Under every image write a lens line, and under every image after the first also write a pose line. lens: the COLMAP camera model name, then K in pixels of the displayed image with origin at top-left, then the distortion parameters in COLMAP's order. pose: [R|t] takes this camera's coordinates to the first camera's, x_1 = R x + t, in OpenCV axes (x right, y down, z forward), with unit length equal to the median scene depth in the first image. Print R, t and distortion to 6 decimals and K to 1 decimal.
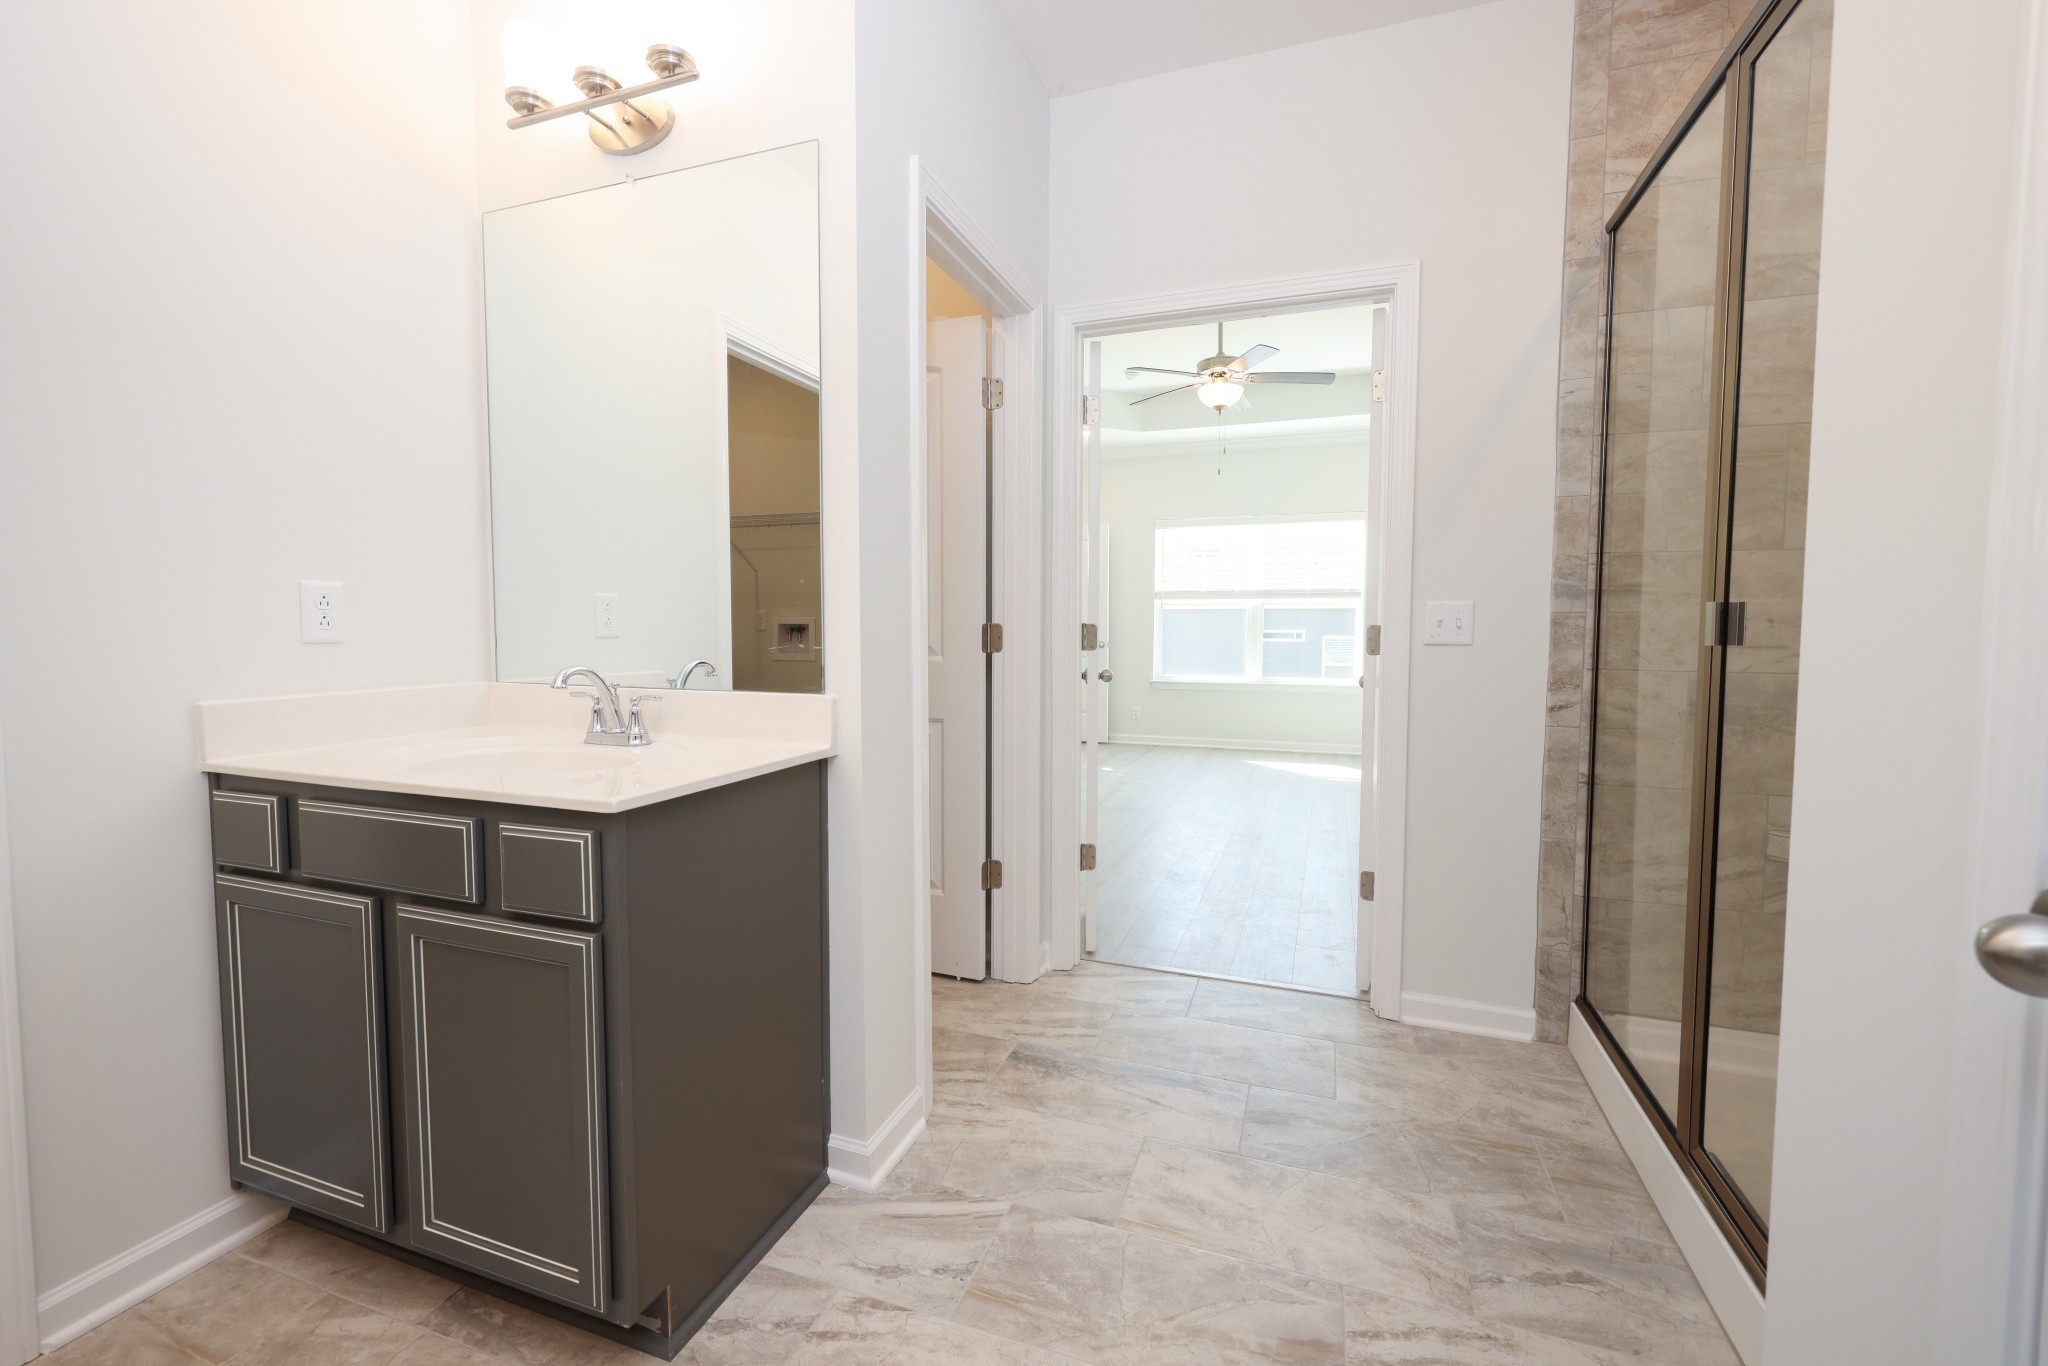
lens RADIAL K [[855.4, 0, 1017.9], [0, 855.4, 671.7], [0, 0, 1]] dist [0.002090, 0.000724]
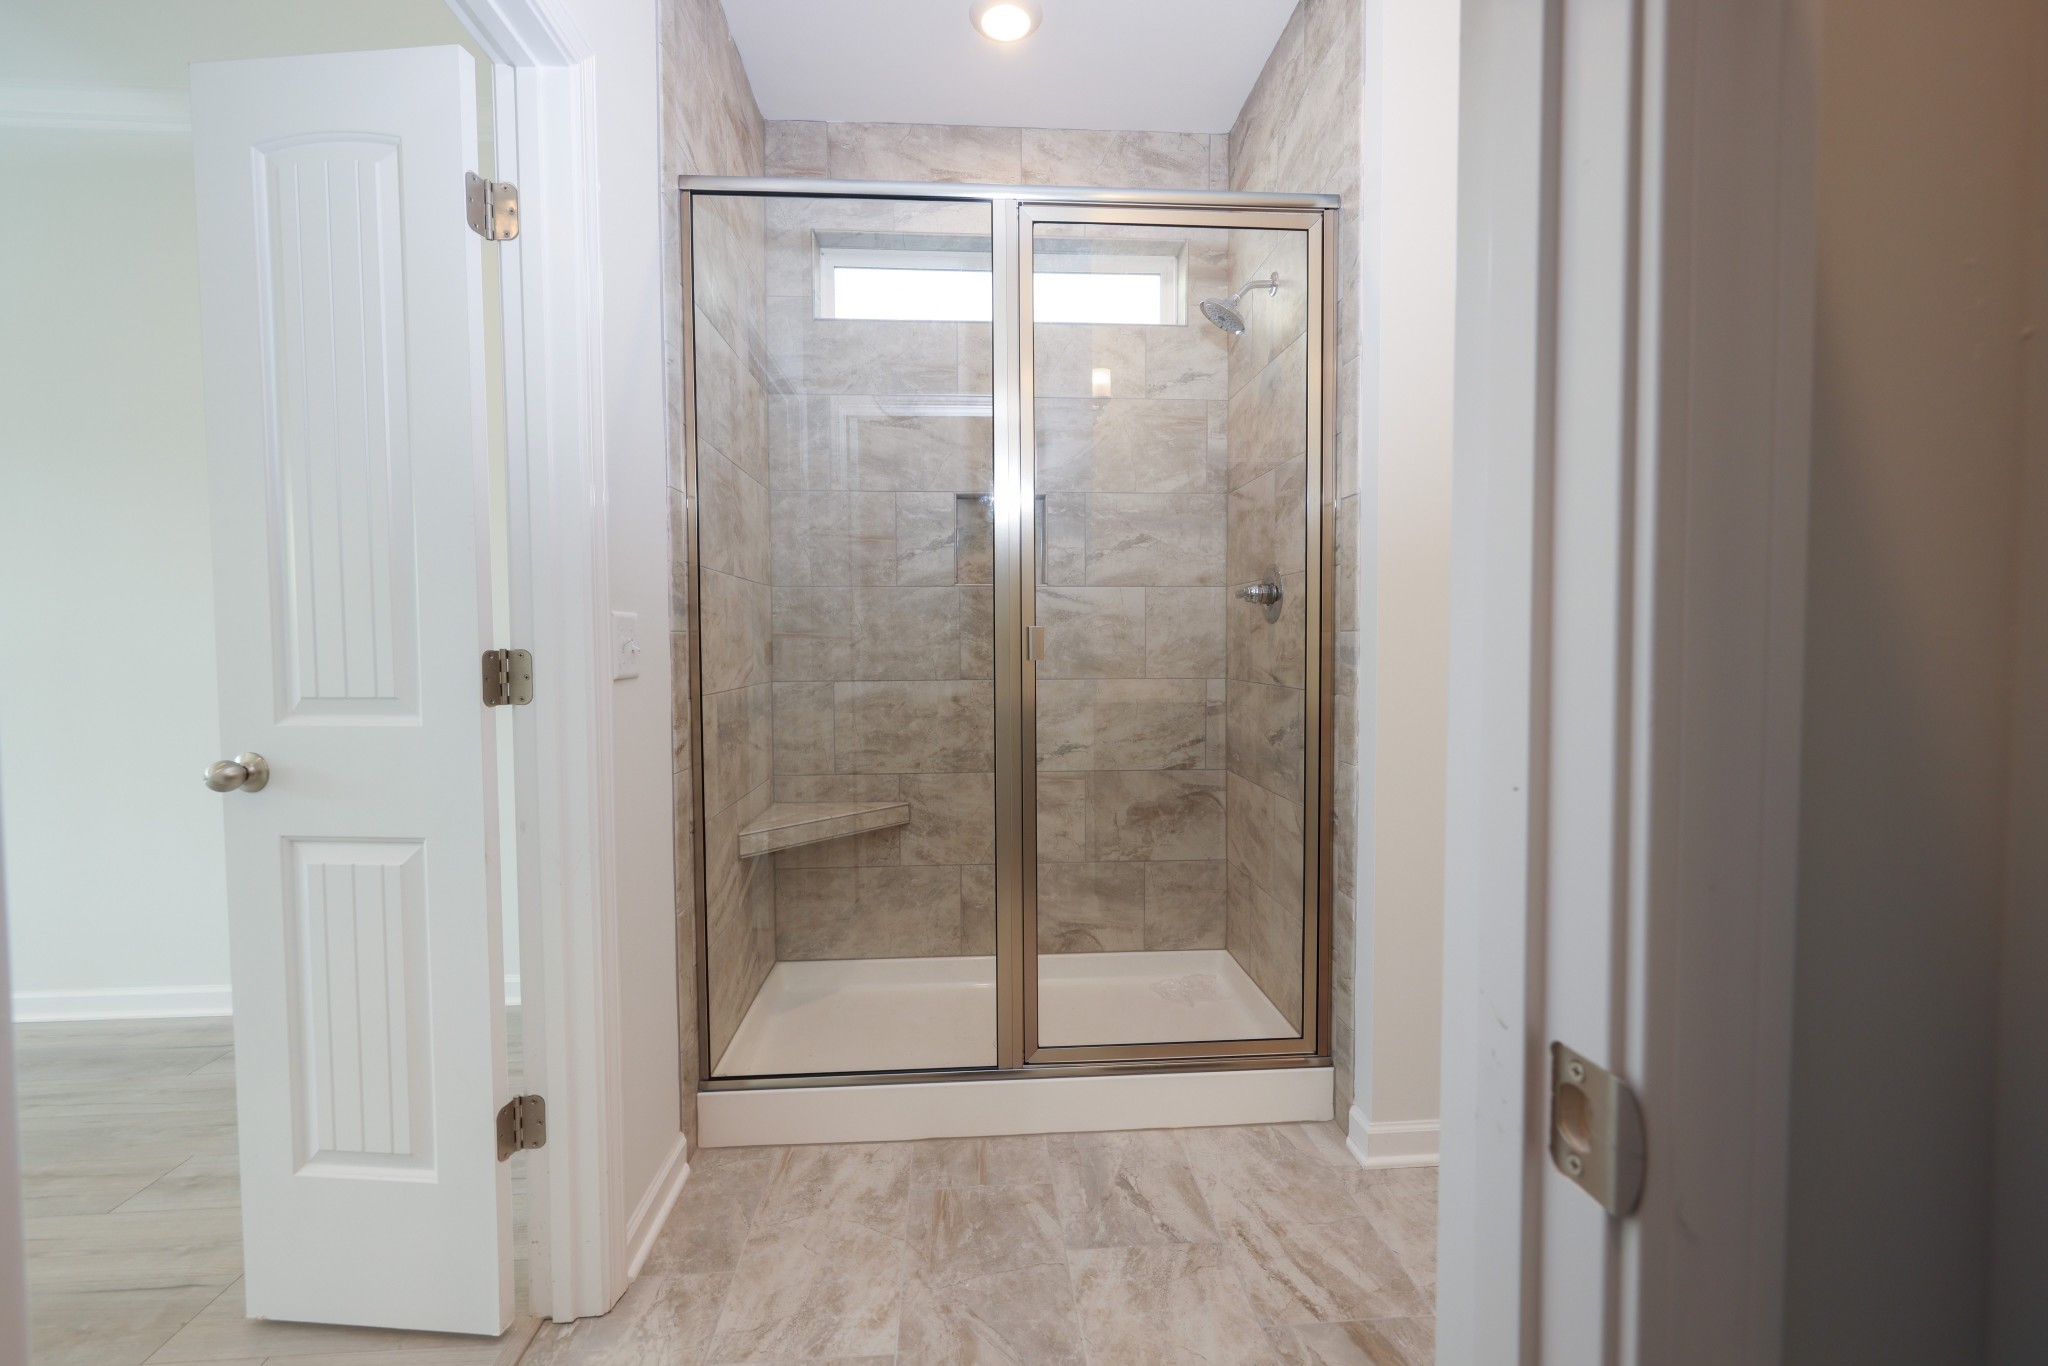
lens RADIAL K [[855.4, 0, 1022.3], [0, 855.4, 672.8], [0, 0, 1]] dist [0.002090, 0.000724]
pose [[-0.406642, -0.037501, 0.912817, -0.253101], [0.055499, 0.996298, 0.065654, -0.069151], [-0.911900, 0.077358, -0.403056, 1.087599]]
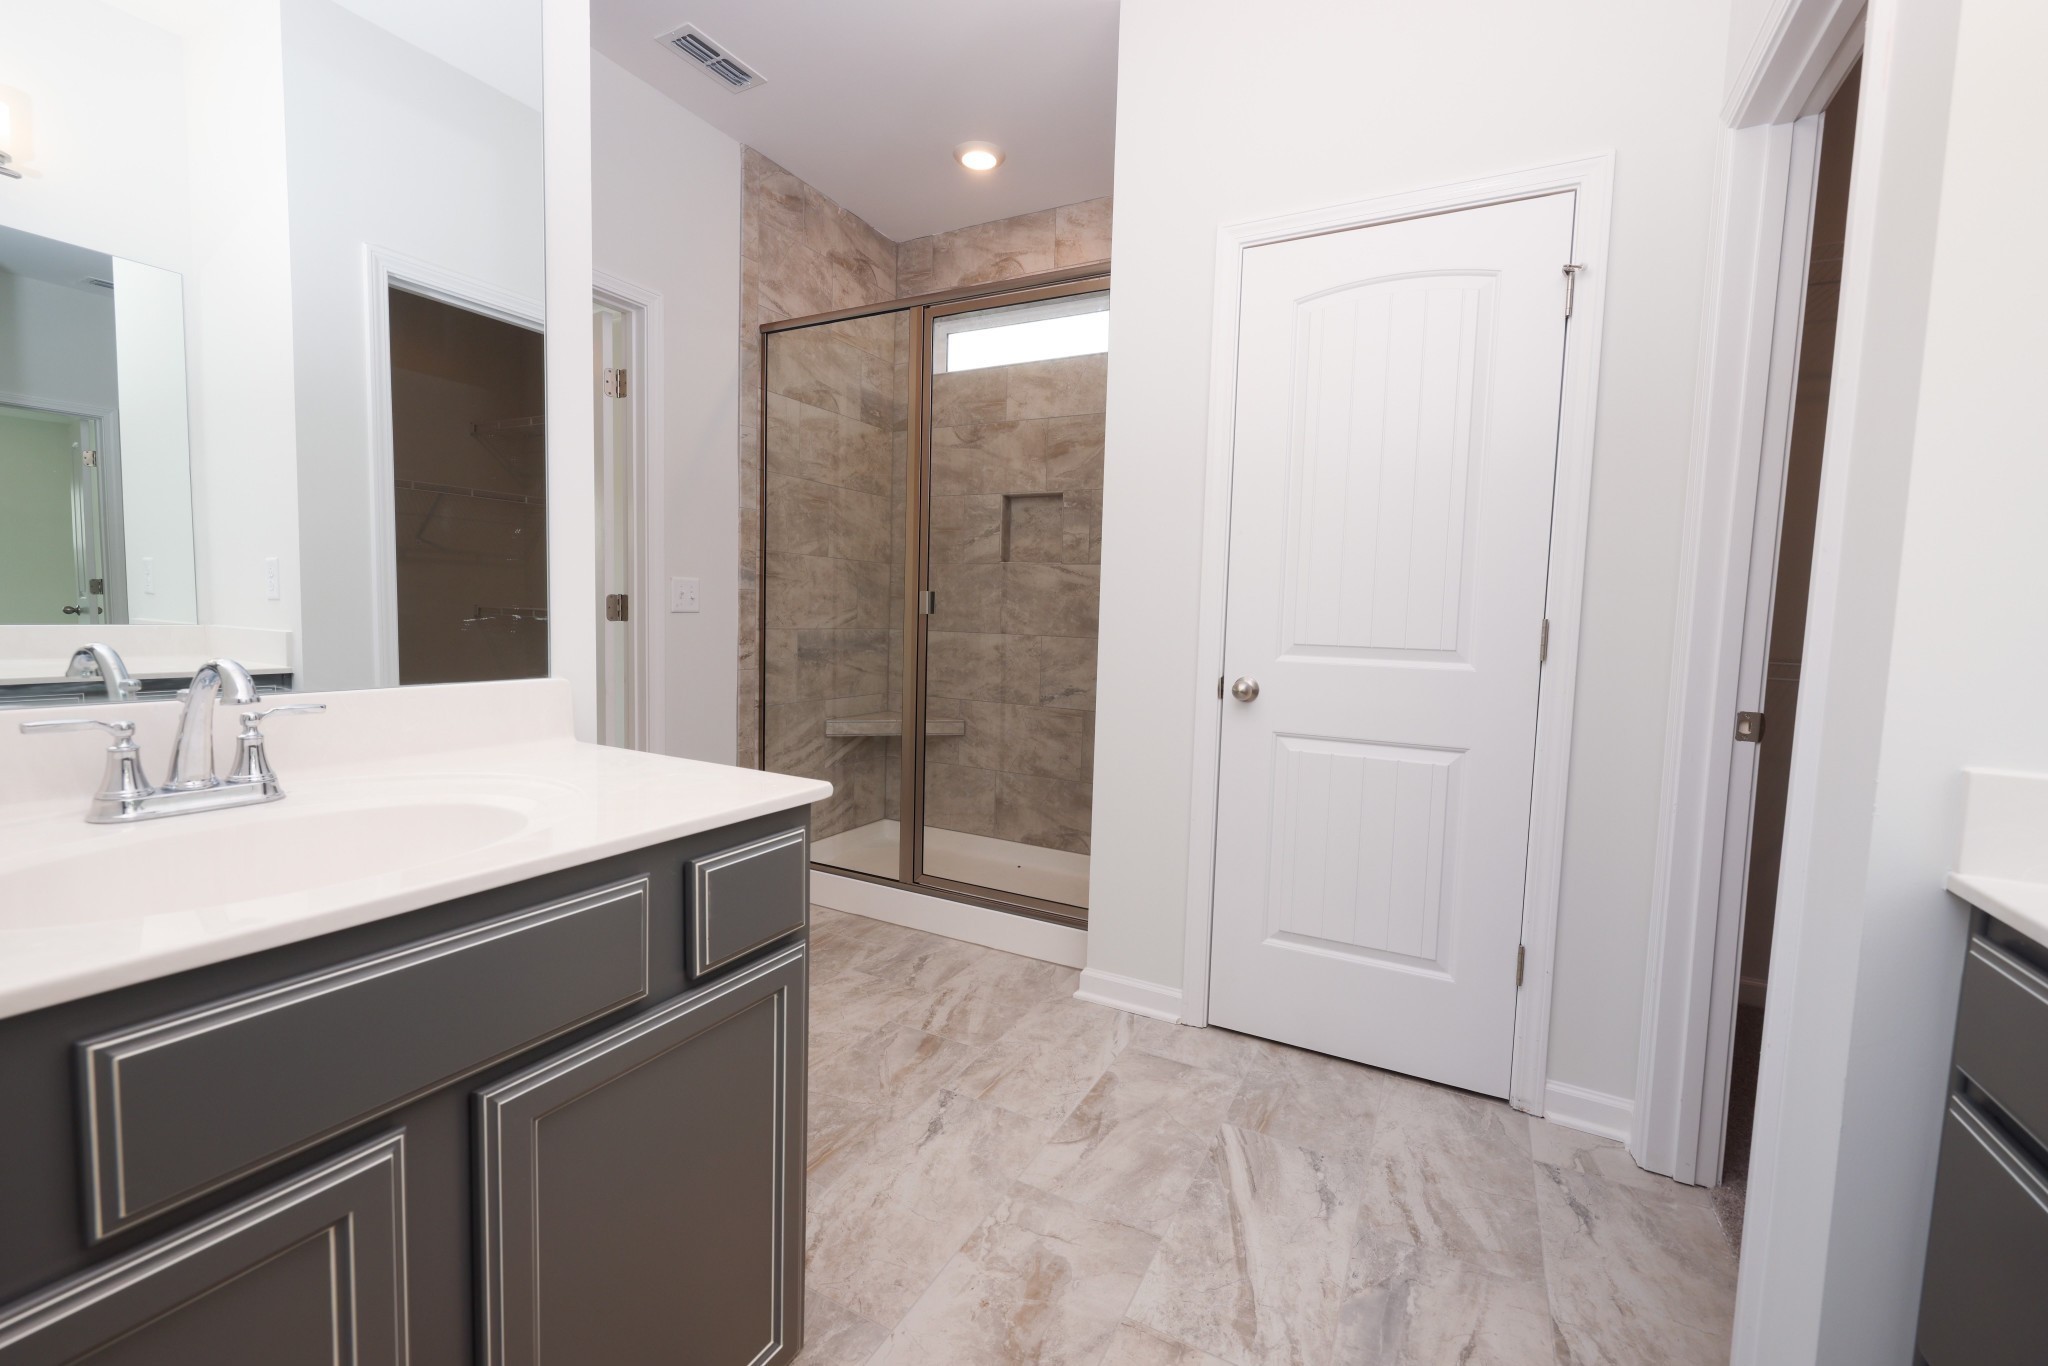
lens RADIAL K [[855.4, 0, 1019.9], [0, 855.4, 673.1], [0, 0, 1]] dist [0.002090, 0.000724]
pose [[0.145683, -0.071958, 0.986711, -0.753012], [0.026538, 0.997277, 0.068811, -0.017435], [-0.988975, 0.016161, 0.147196, 0.357942]]
